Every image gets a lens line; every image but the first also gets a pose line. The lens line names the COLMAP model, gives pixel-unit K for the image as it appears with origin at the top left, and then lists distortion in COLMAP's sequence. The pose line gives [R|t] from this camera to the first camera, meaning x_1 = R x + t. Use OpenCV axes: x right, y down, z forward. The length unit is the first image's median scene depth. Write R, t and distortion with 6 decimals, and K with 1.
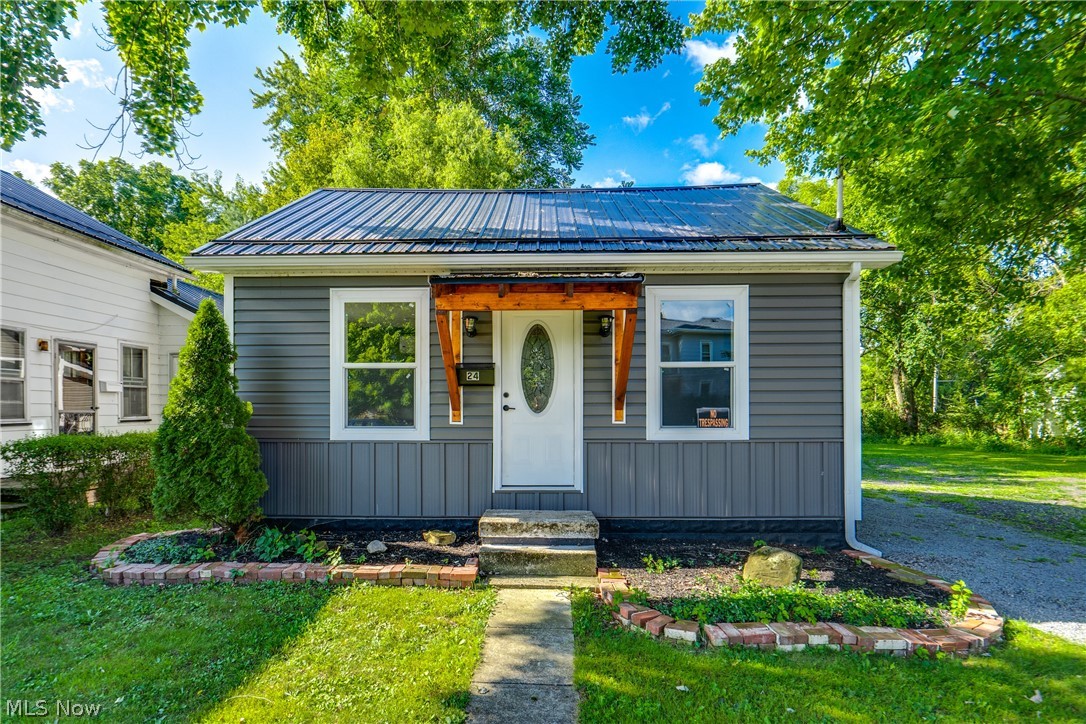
lens RADIAL K [[534.2, 0, 541.8], [0, 534.2, 399.1], [0, 0, 1]] dist [-0.005176, 0.000299]
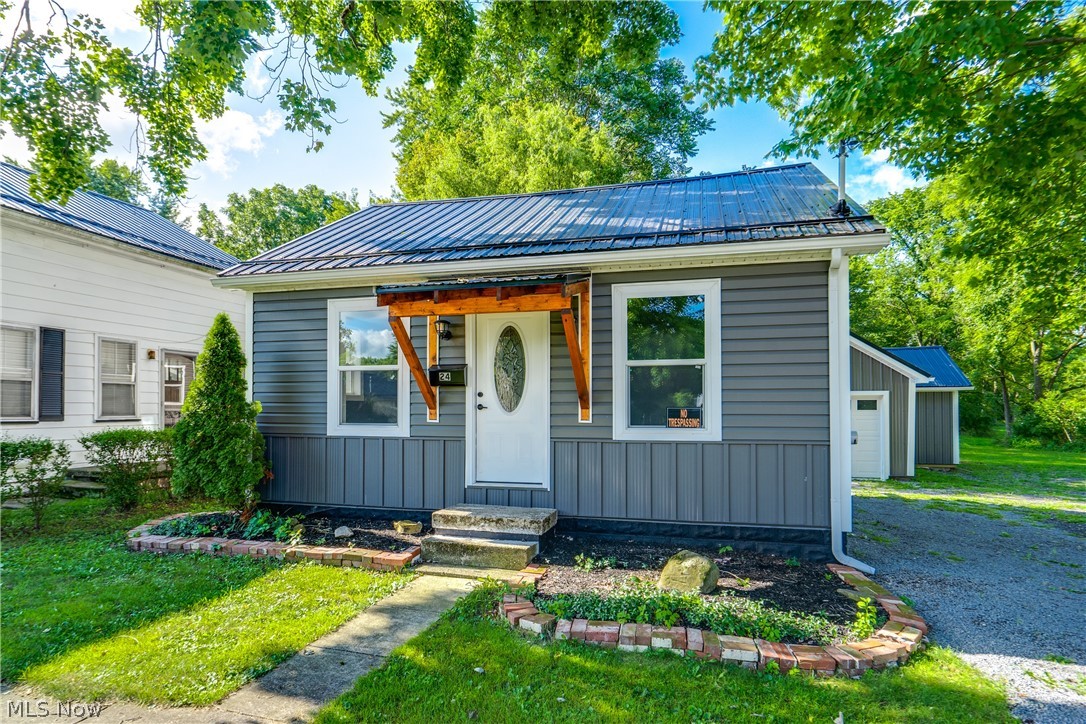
lens RADIAL K [[547.6, 0, 542.3], [0, 547.6, 391.6], [0, 0, 1]] dist [-0.004328, 0.000022]
pose [[0.976839, -0.004263, -0.213932, 0.290096], [0.001344, 0.999904, -0.013789, 0.001488], [0.213971, 0.013182, 0.976751, -0.020633]]
